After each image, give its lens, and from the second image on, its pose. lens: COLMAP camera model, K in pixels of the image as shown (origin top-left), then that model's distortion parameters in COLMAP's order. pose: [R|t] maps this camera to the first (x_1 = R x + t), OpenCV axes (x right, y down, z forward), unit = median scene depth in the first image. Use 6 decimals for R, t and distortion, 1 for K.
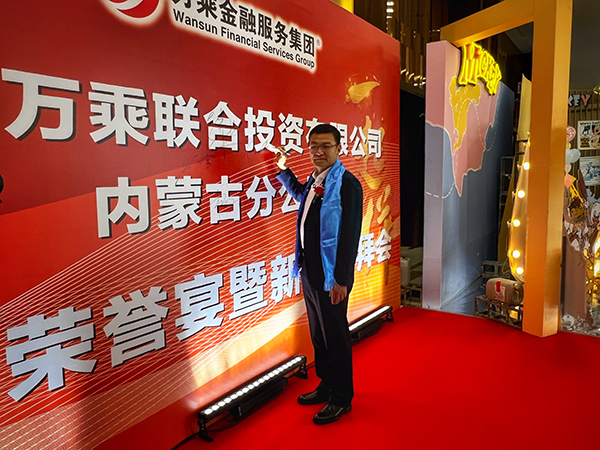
lens RADIAL K [[493.9, 0, 298.2], [0, 493.9, 238.9], [0, 0, 1]] dist [0.008992, 0.001025]
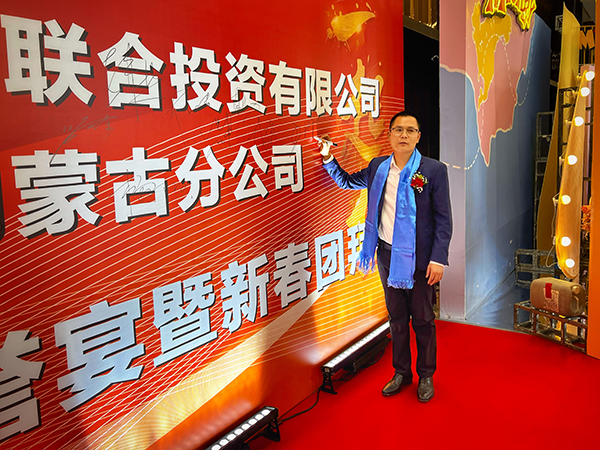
lens RADIAL K [[560.0, 0, 267.7], [0, 560.0, 245.8], [0, 0, 1]] dist [0.038019, 0.000000]
pose [[0.998800, -0.033029, -0.036171, 0.040067], [0.034466, 0.998611, 0.039858, -0.020311], [0.034805, -0.041057, 0.998550, 0.236158]]
